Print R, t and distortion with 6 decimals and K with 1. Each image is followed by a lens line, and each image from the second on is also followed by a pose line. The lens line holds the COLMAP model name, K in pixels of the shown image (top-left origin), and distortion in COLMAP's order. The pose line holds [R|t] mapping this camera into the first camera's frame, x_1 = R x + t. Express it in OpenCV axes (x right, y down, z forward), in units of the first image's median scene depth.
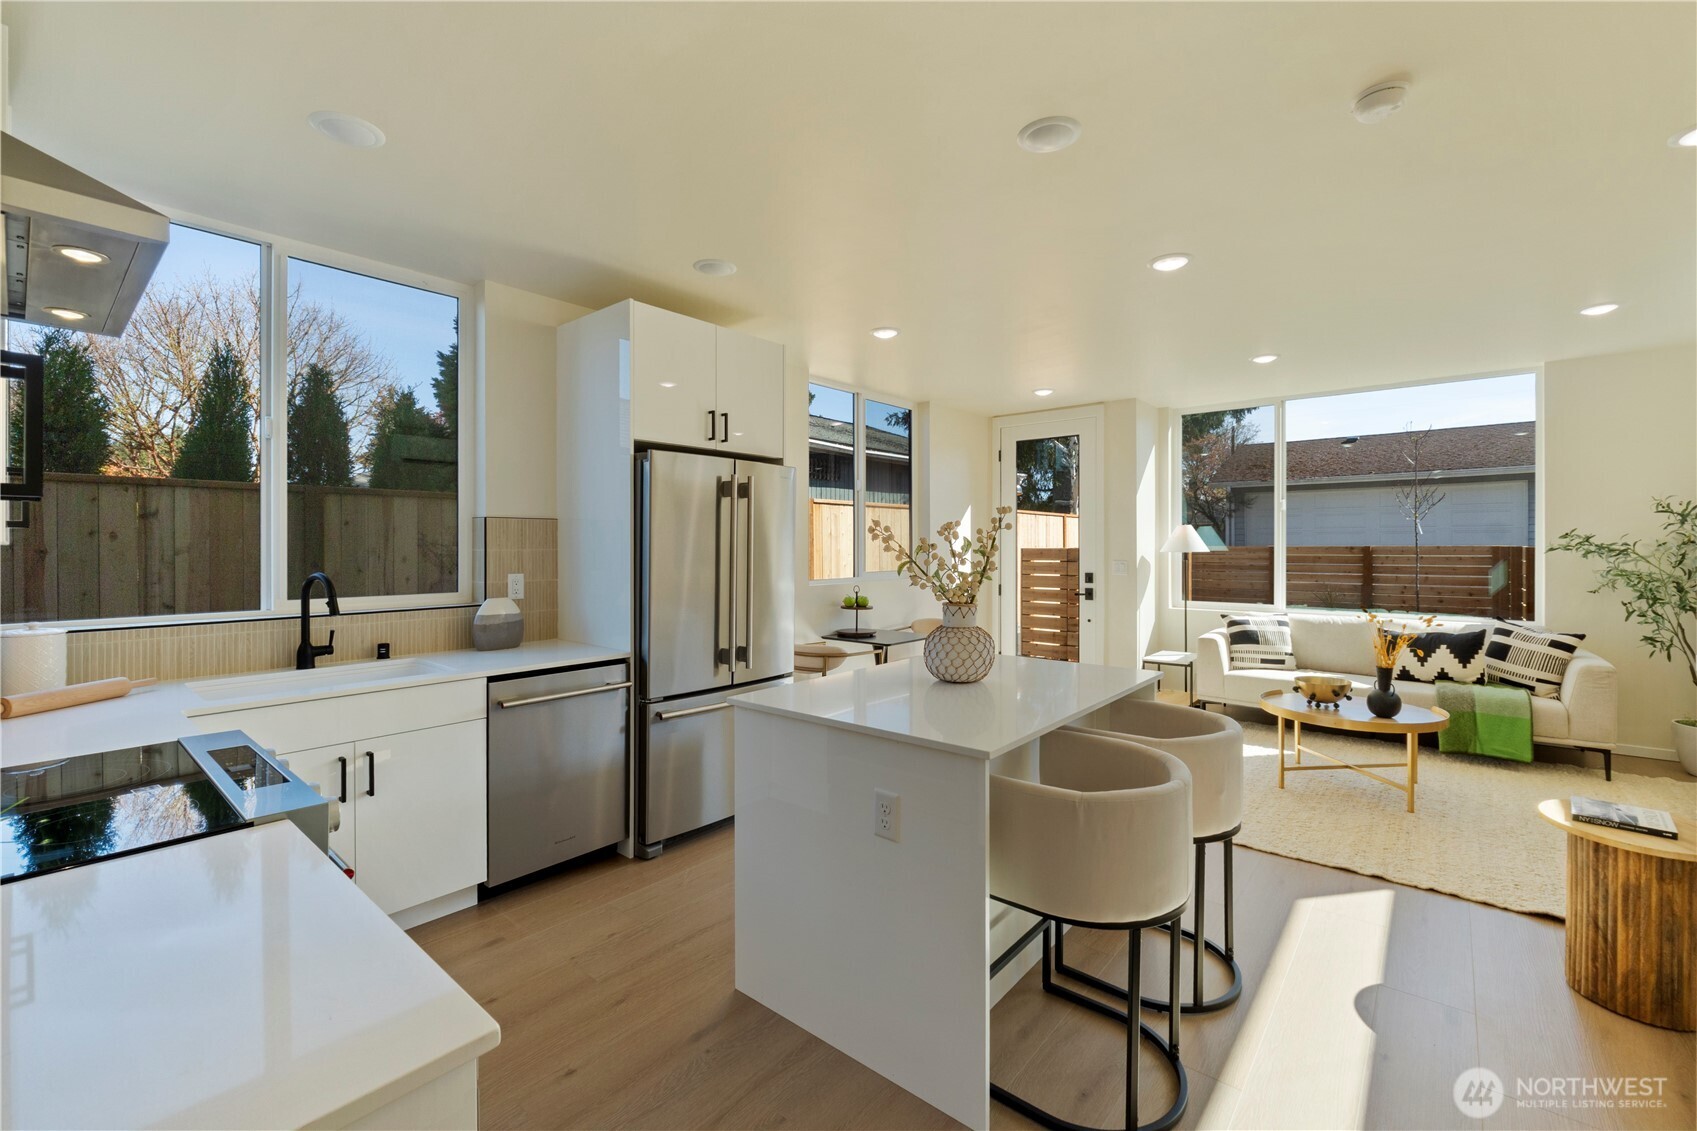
lens RADIAL K [[709.7, 0, 840.6], [0, 709.7, 547.9], [0, 0, 1]] dist [-0.035898, 0.015137]
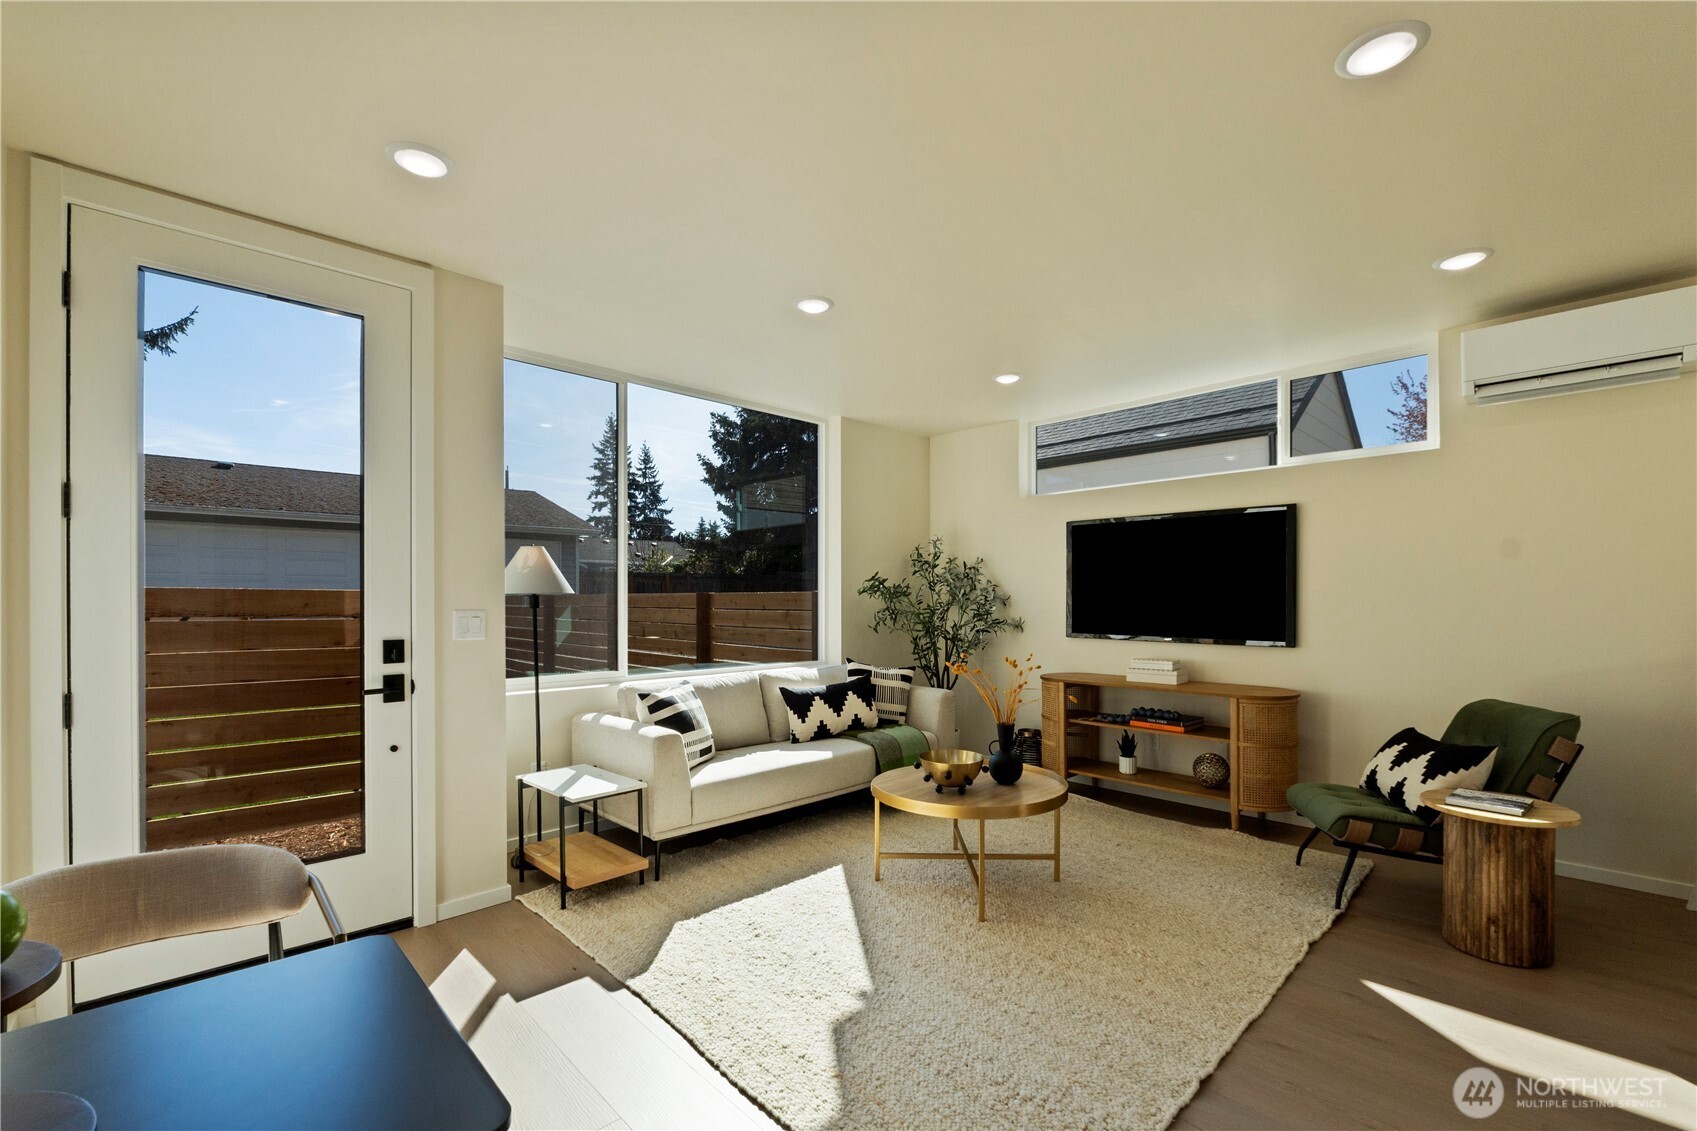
lens RADIAL K [[715.4, 0, 850.2], [0, 715.4, 595.6], [0, 0, 1]] dist [0.001090, 0.000108]
pose [[0.086377, 0.008787, 0.996224, -0.091549], [0.001890, 0.999958, -0.008984, 0.016041], [-0.996261, 0.002658, 0.086357, 0.888995]]
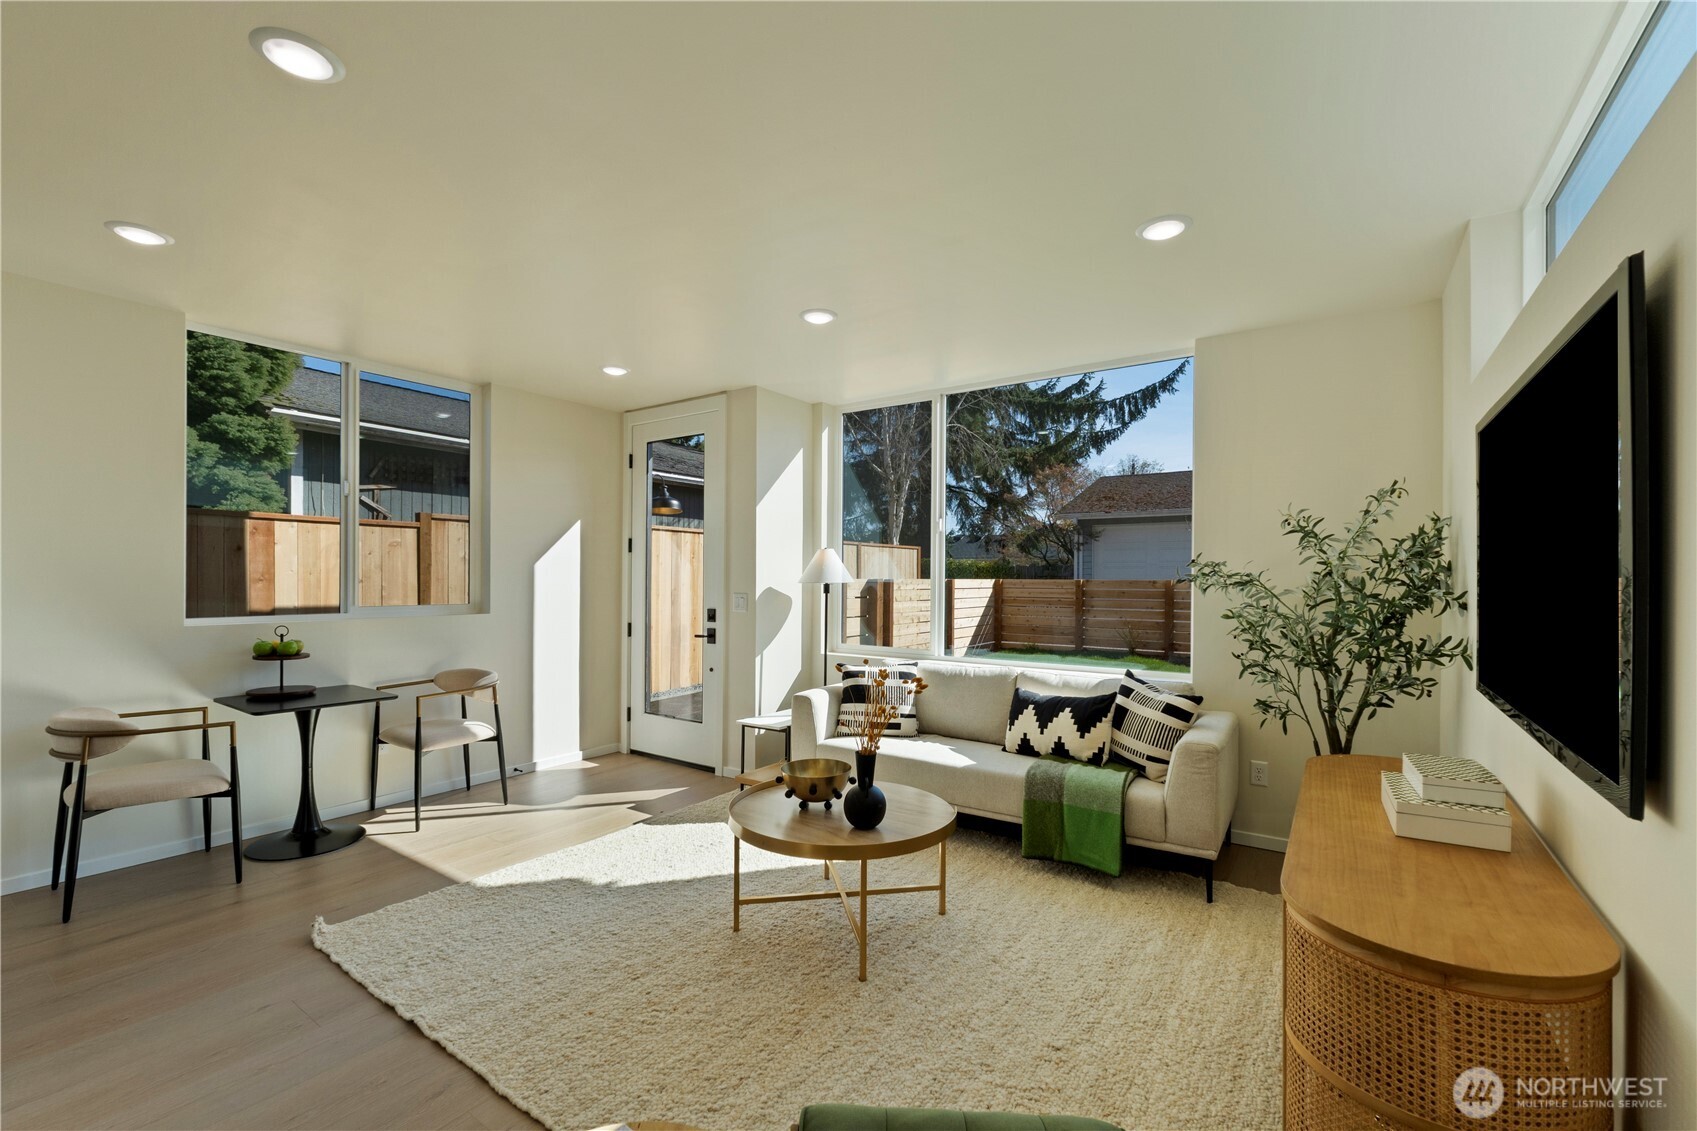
lens RADIAL K [[718.1, 0, 849.3], [0, 718.1, 576.9], [0, 0, 1]] dist [0.000738, 0.000044]
pose [[0.994292, 0.009138, 0.106303, 0.549541], [-0.008512, 0.999944, -0.006339, 0.004663], [-0.106355, 0.005398, 0.994314, 0.247236]]
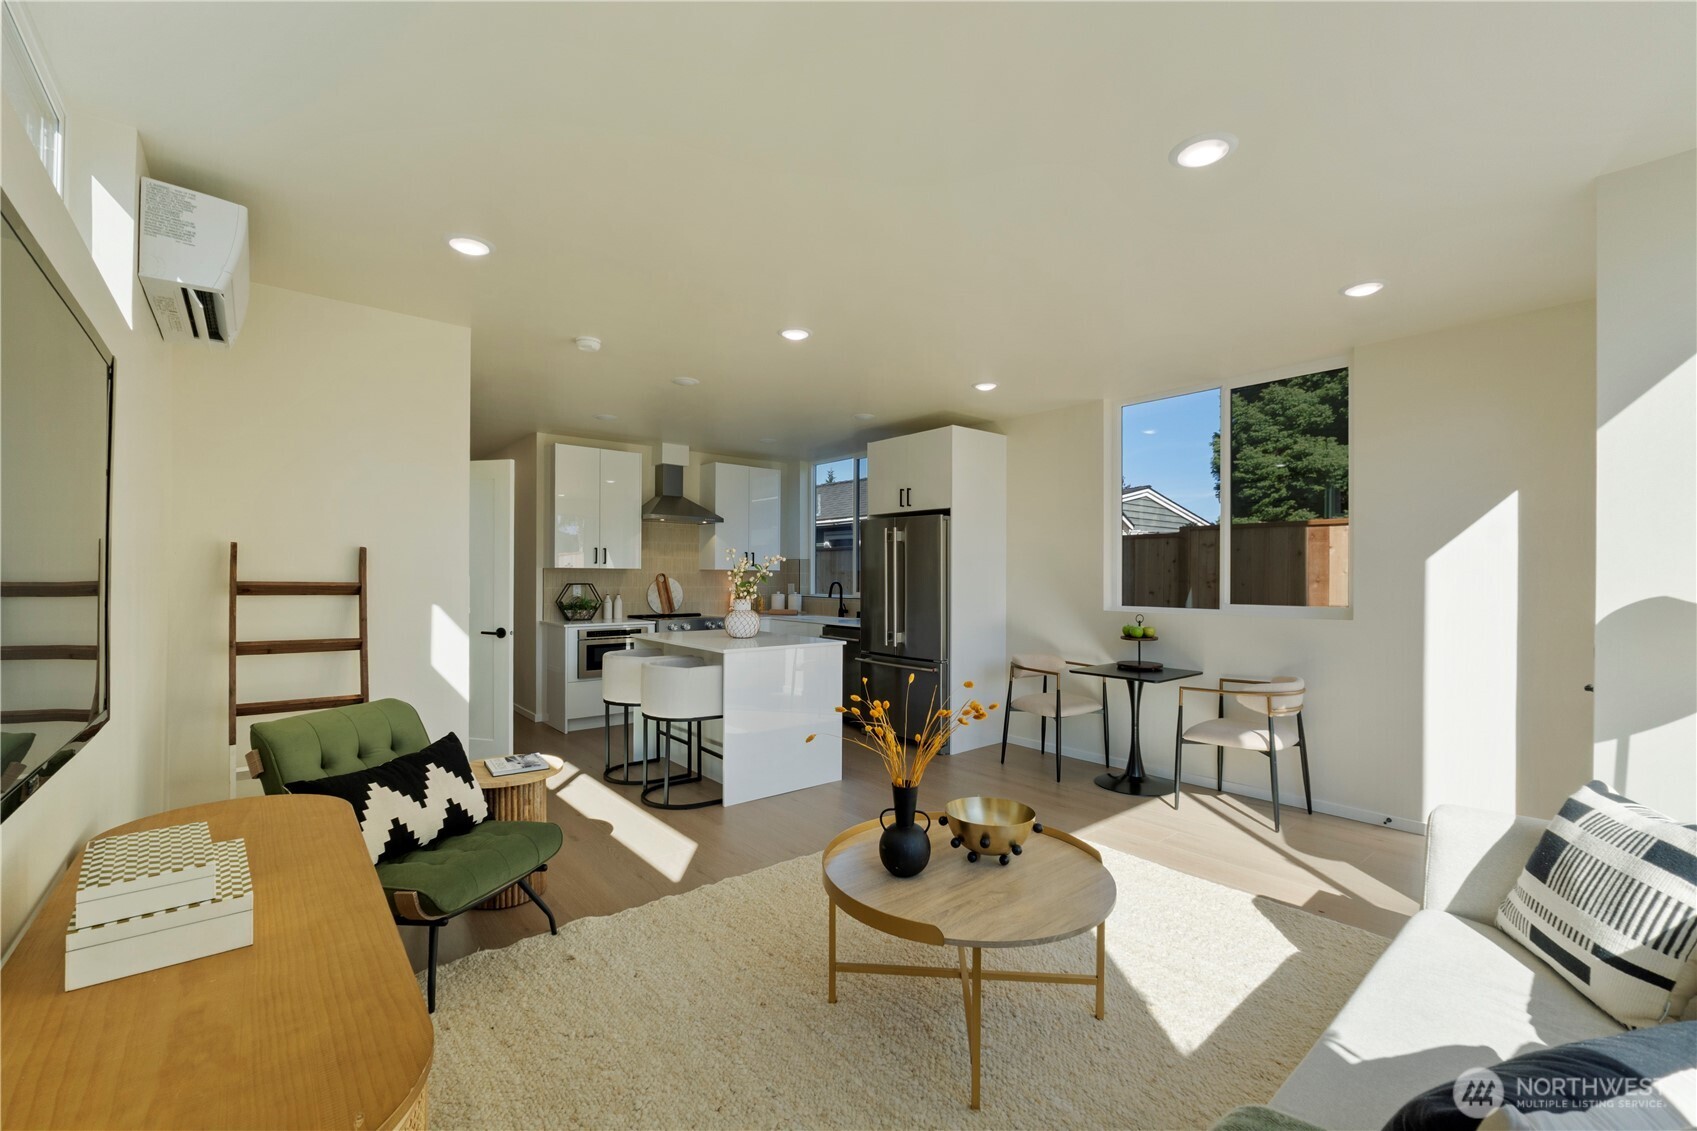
lens RADIAL K [[718.1, 0, 849.3], [0, 718.1, 576.9], [0, 0, 1]] dist [0.000738, 0.000044]
pose [[-0.161335, 0.004636, -0.986889, 1.080614], [-0.007391, 0.999955, 0.005905, 0.001780], [0.986872, 0.008247, -0.161294, 0.837156]]
